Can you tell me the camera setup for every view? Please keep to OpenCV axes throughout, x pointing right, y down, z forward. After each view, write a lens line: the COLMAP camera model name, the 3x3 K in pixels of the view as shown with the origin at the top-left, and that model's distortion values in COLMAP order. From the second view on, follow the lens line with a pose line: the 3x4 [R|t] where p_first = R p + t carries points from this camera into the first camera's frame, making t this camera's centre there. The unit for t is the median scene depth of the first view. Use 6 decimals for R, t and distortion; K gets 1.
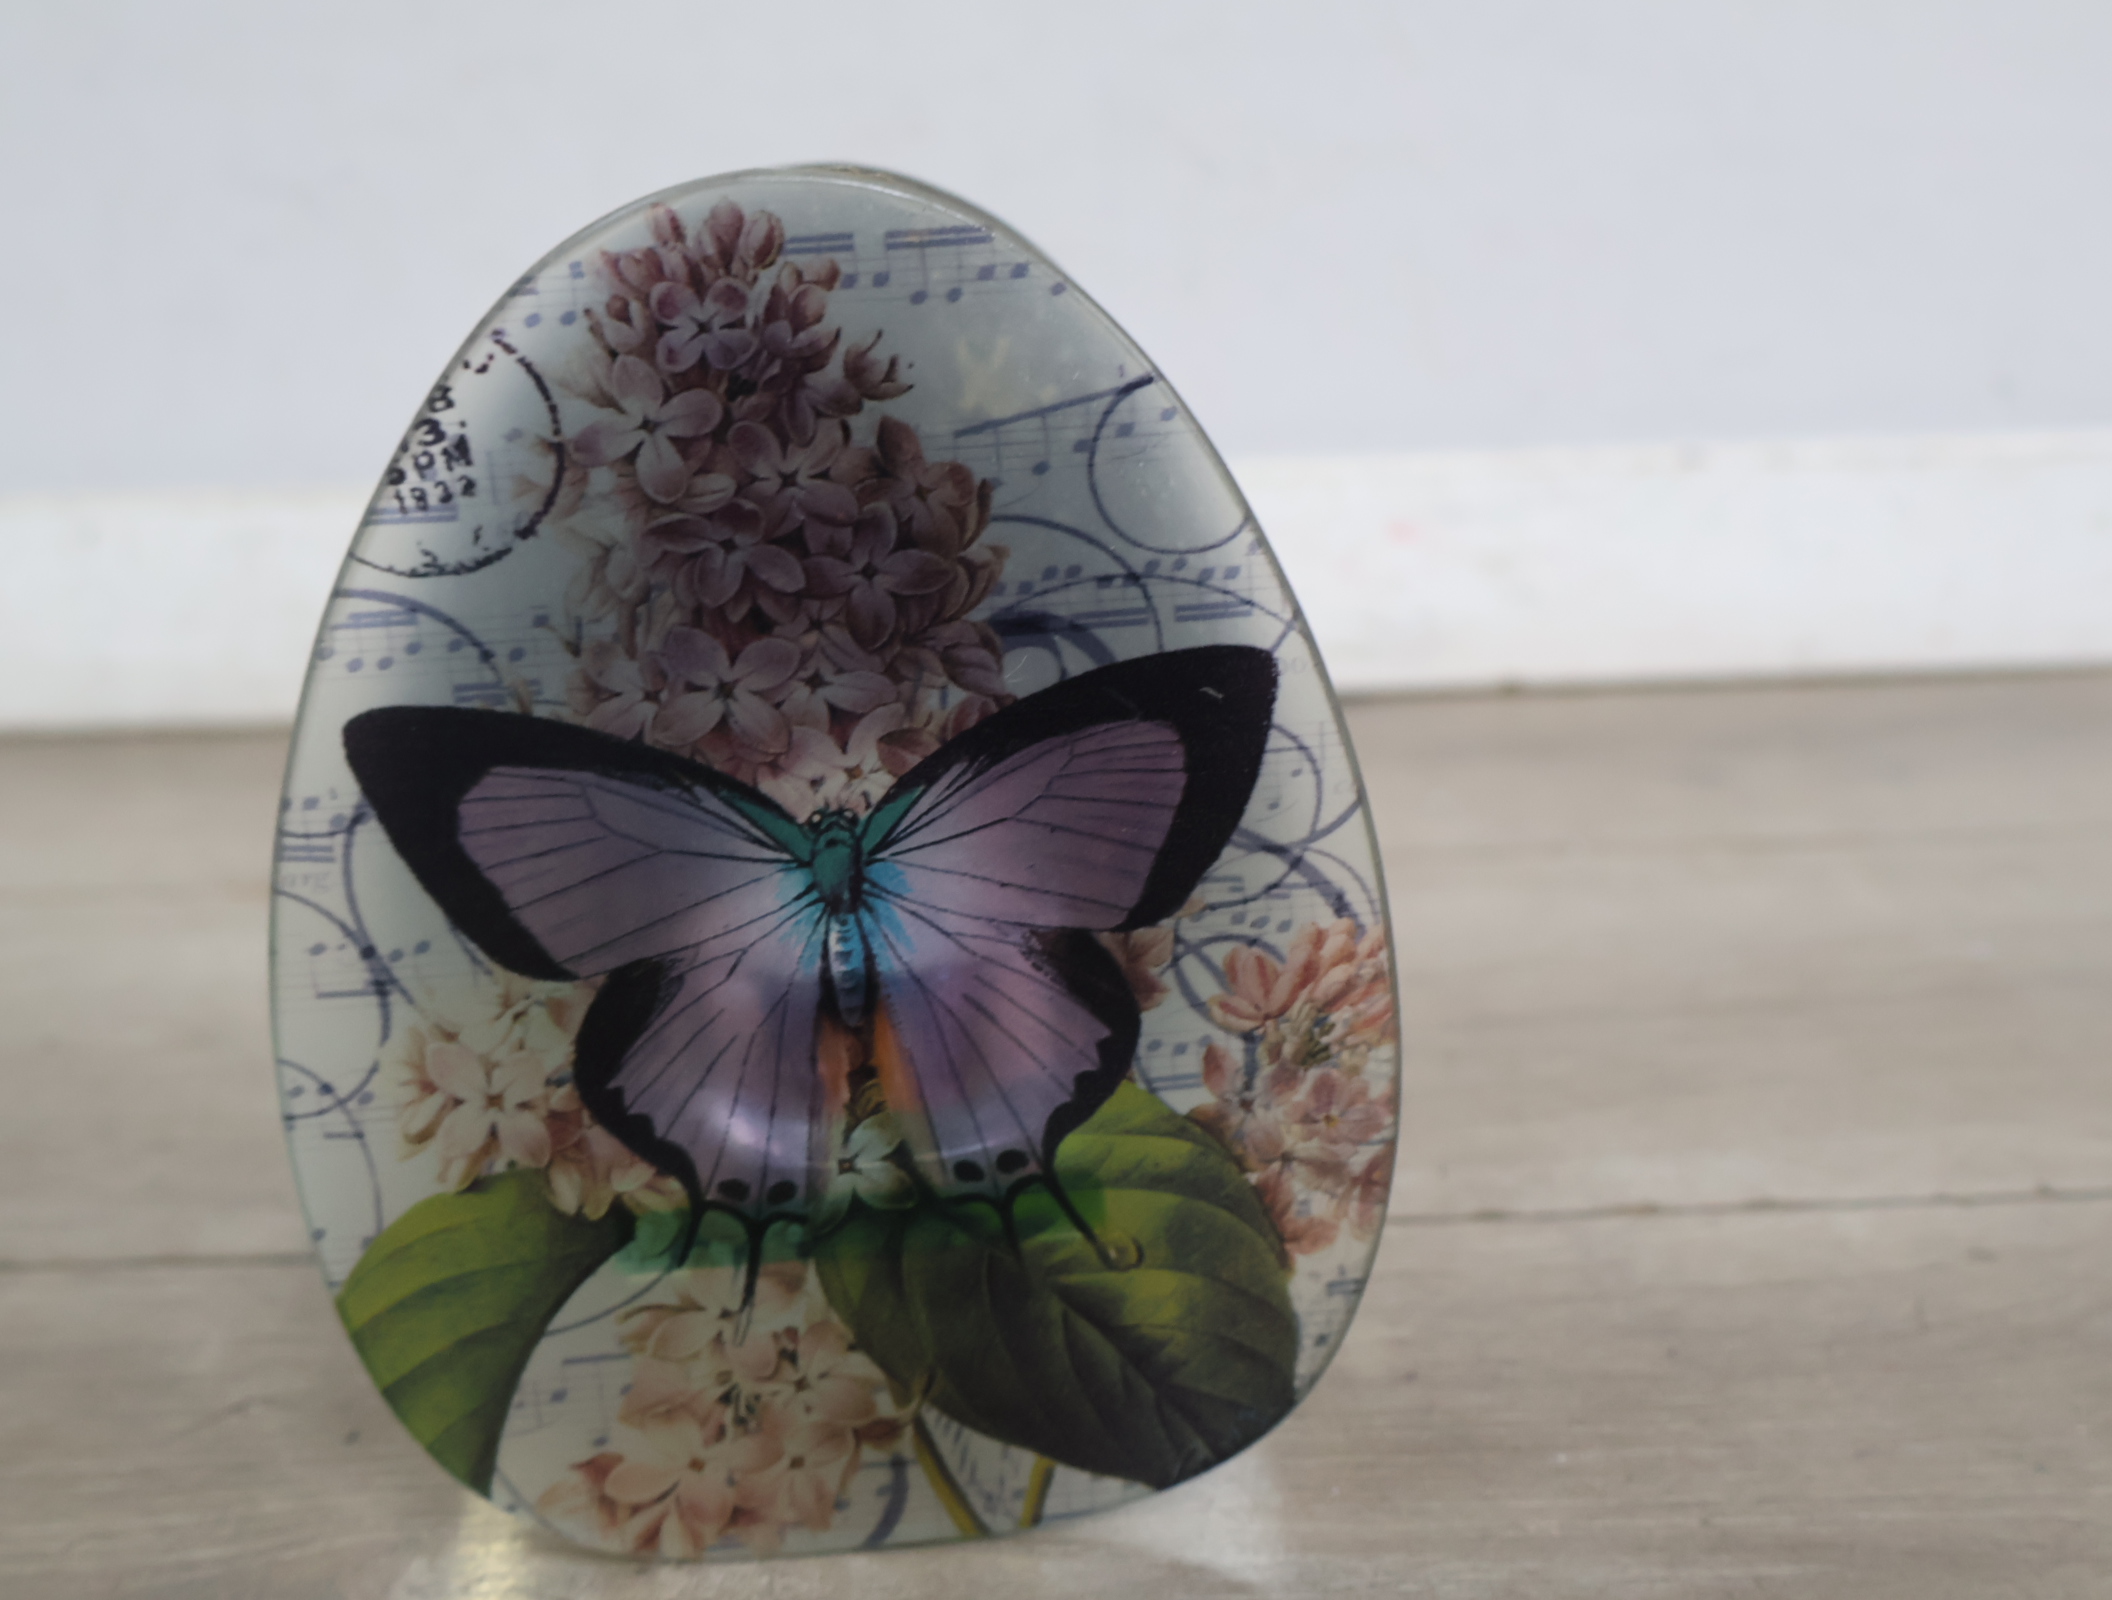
lens RADIAL K [[2409.7, 0, 1052.5], [0, 2409.7, 789.3], [0, 0, 1]] dist [0.013451, 0.000000]
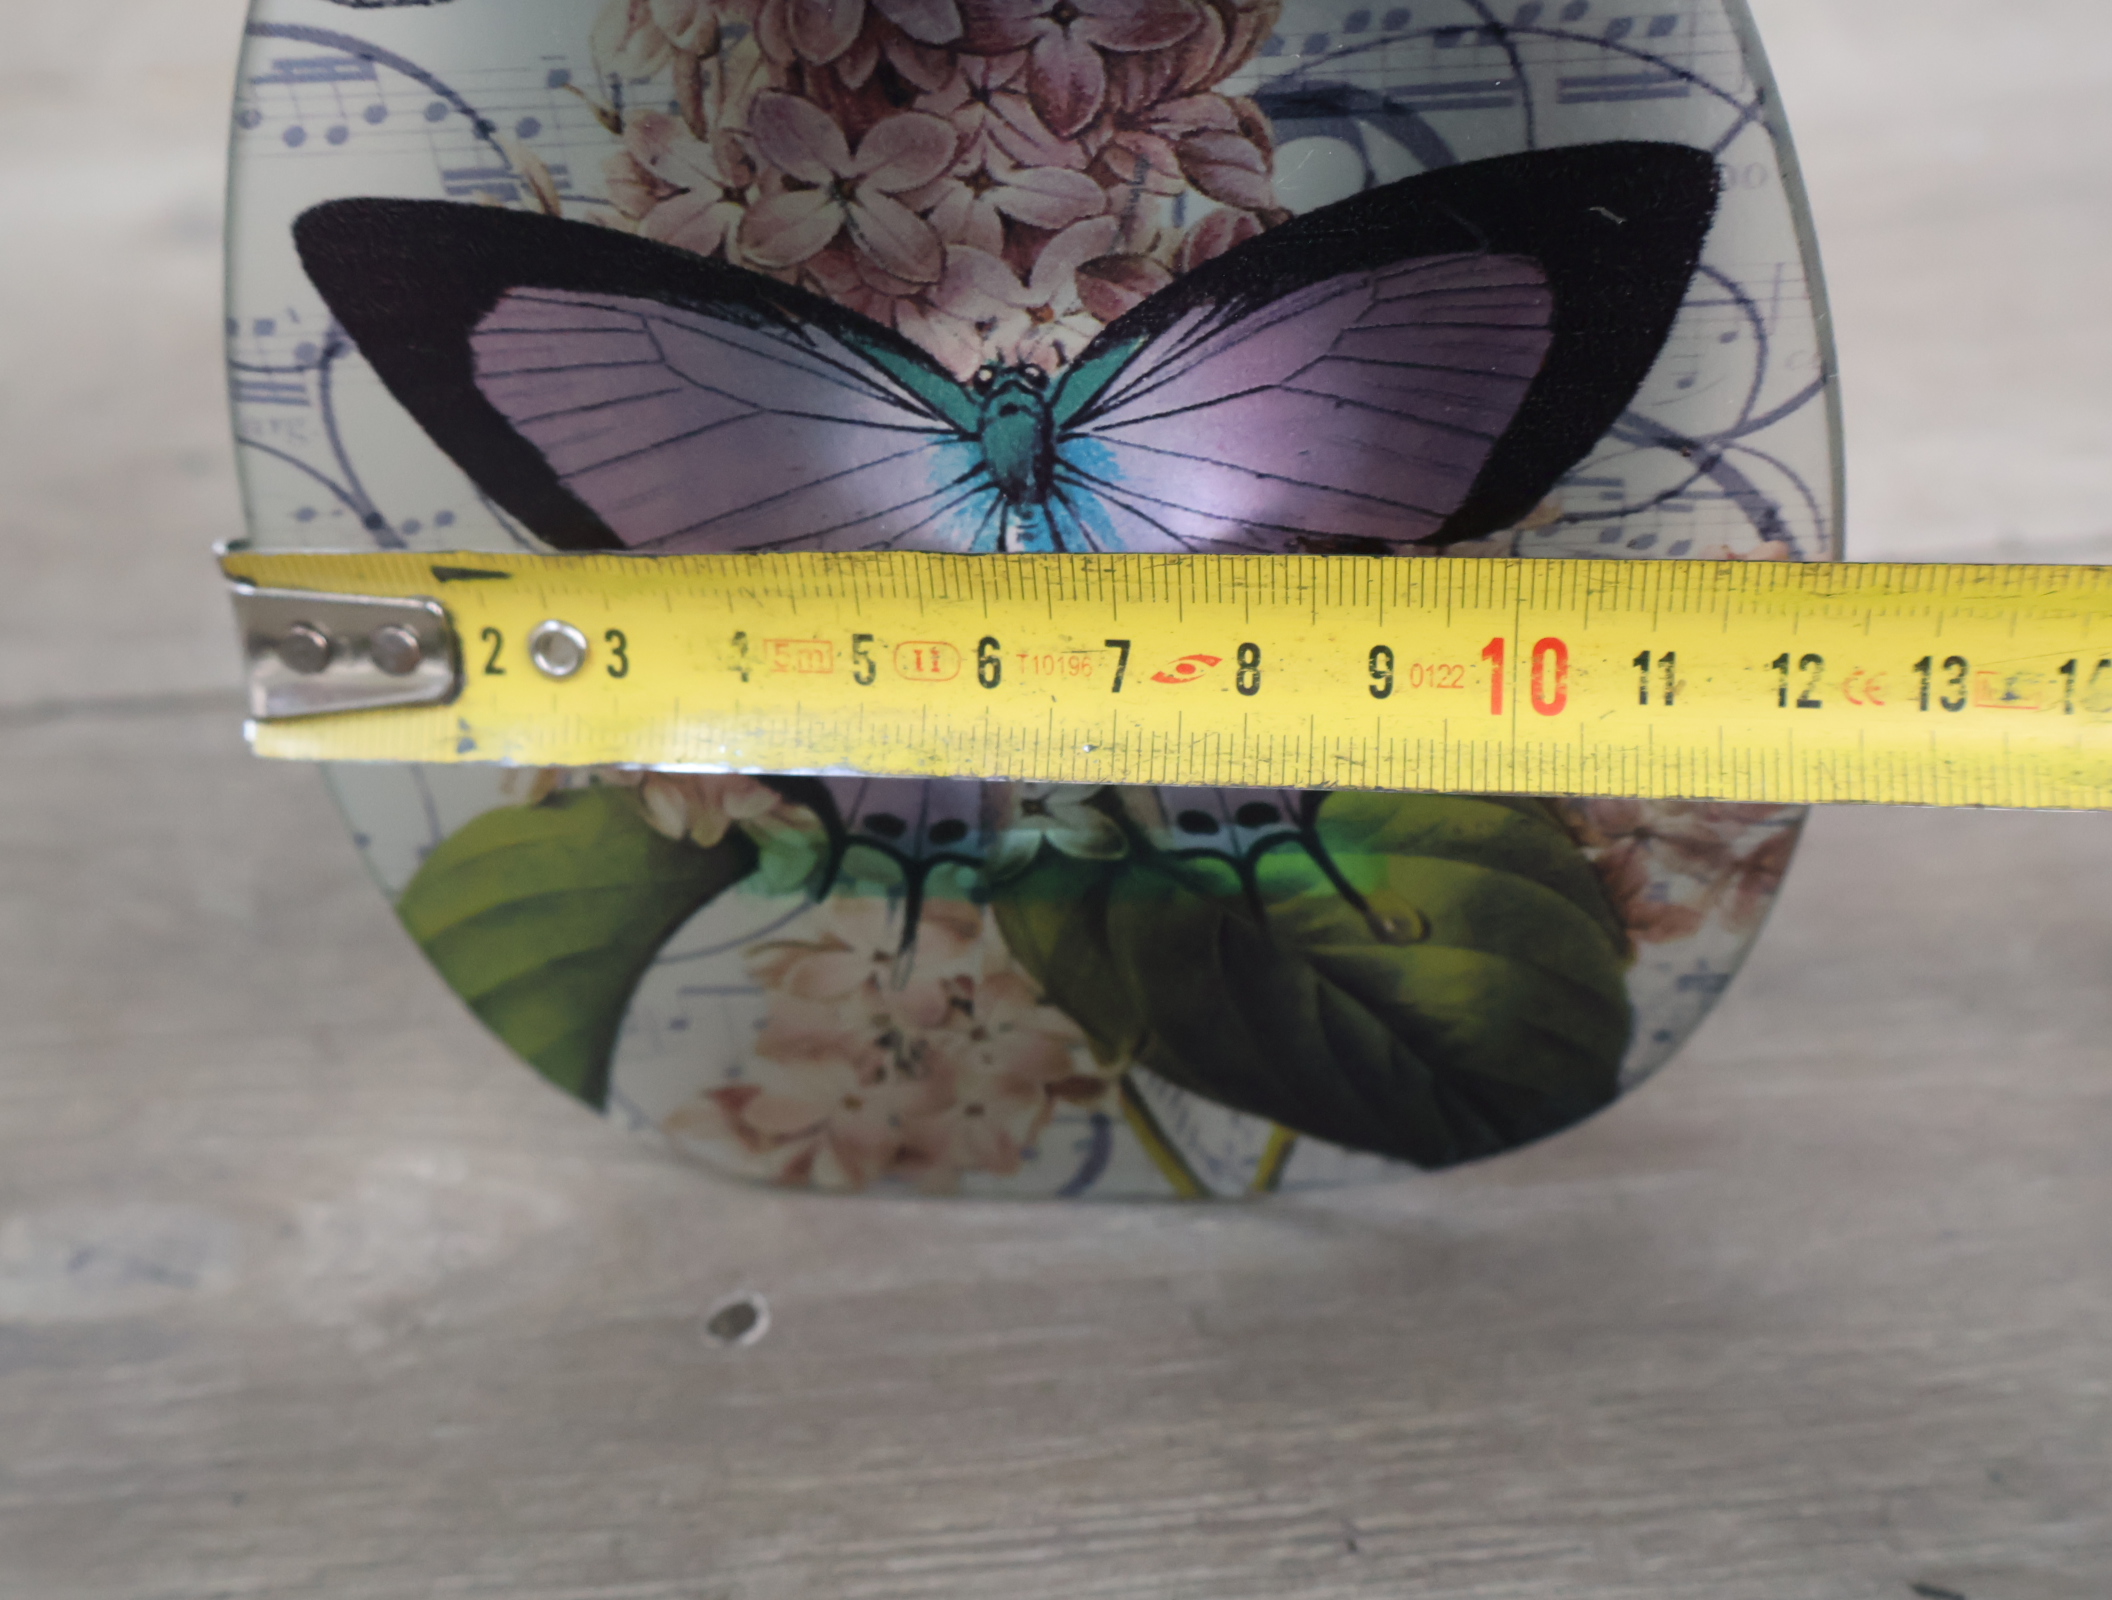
lens RADIAL K [[2409.7, 0, 1049.8], [0, 2409.7, 784.2], [0, 0, 1]] dist [0.013451, 0.000000]
pose [[0.986993, 0.082057, -0.138241, 0.021928], [-0.015945, 0.905648, 0.423730, -0.168675], [0.159968, -0.416014, 0.895177, 0.350465]]
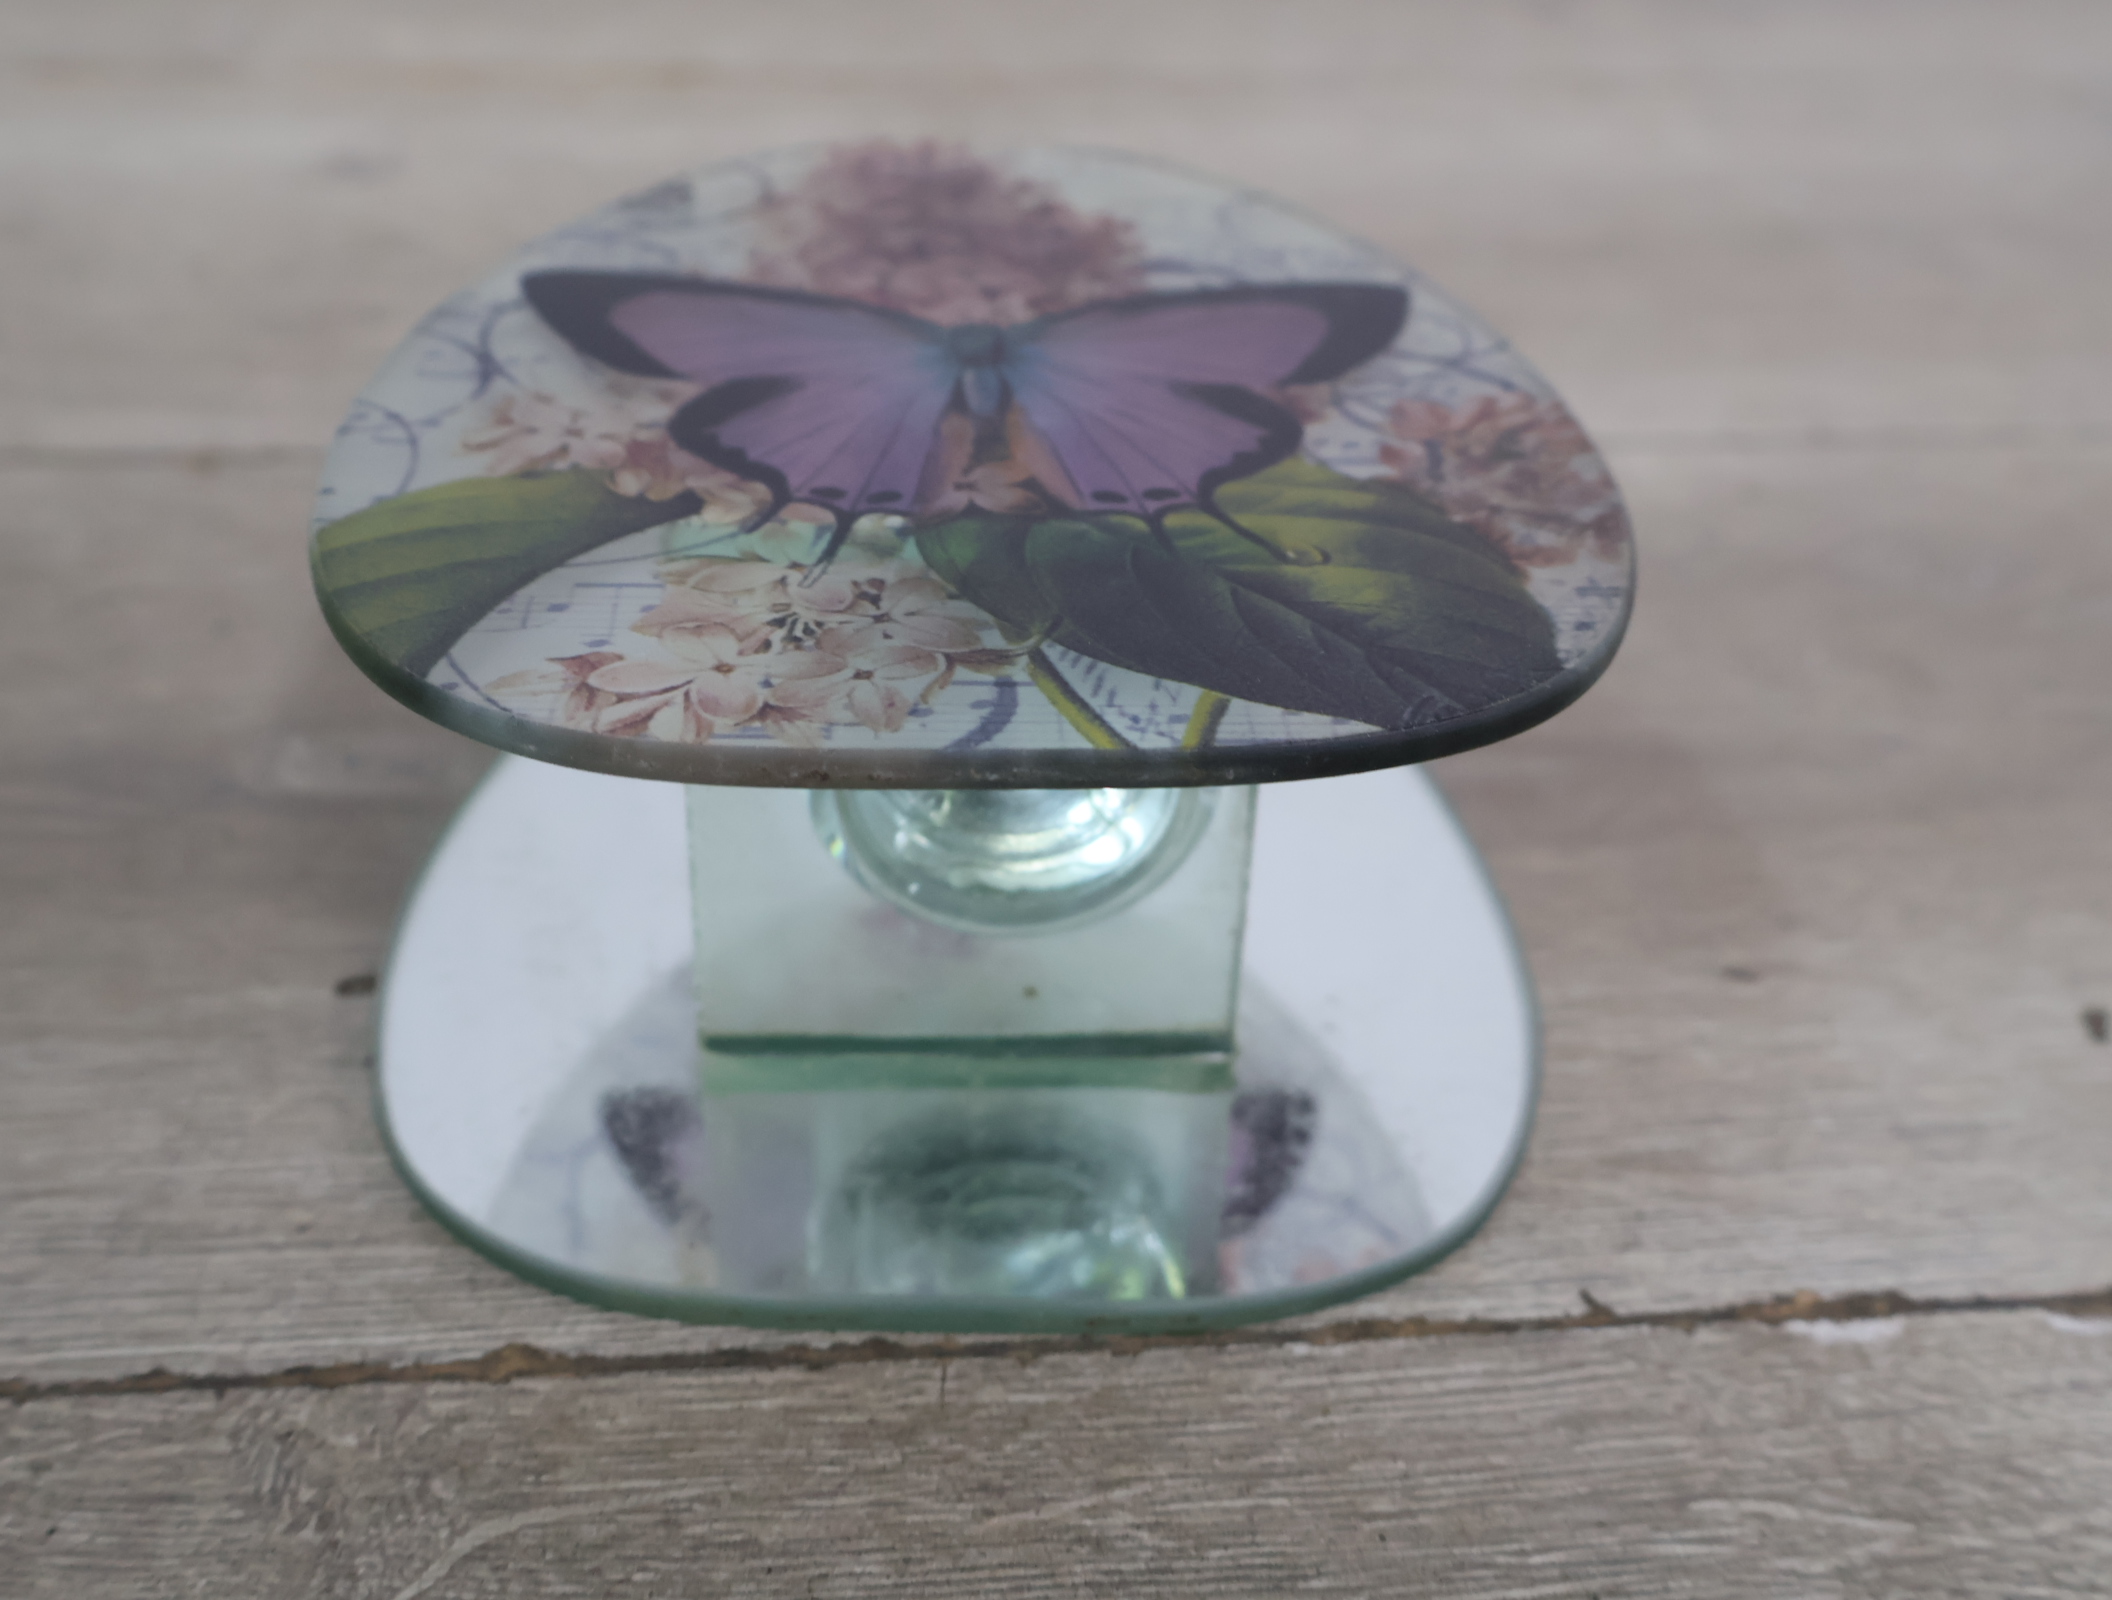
lens RADIAL K [[2409.7, 0, 1054.5], [0, 2409.7, 800.2], [0, 0, 1]] dist [0.013451, 0.000000]
pose [[0.998611, -0.030504, -0.042970, -0.021862], [-0.030449, 0.331532, -0.942952, 1.010971], [0.043009, 0.942951, 0.330143, 0.850674]]
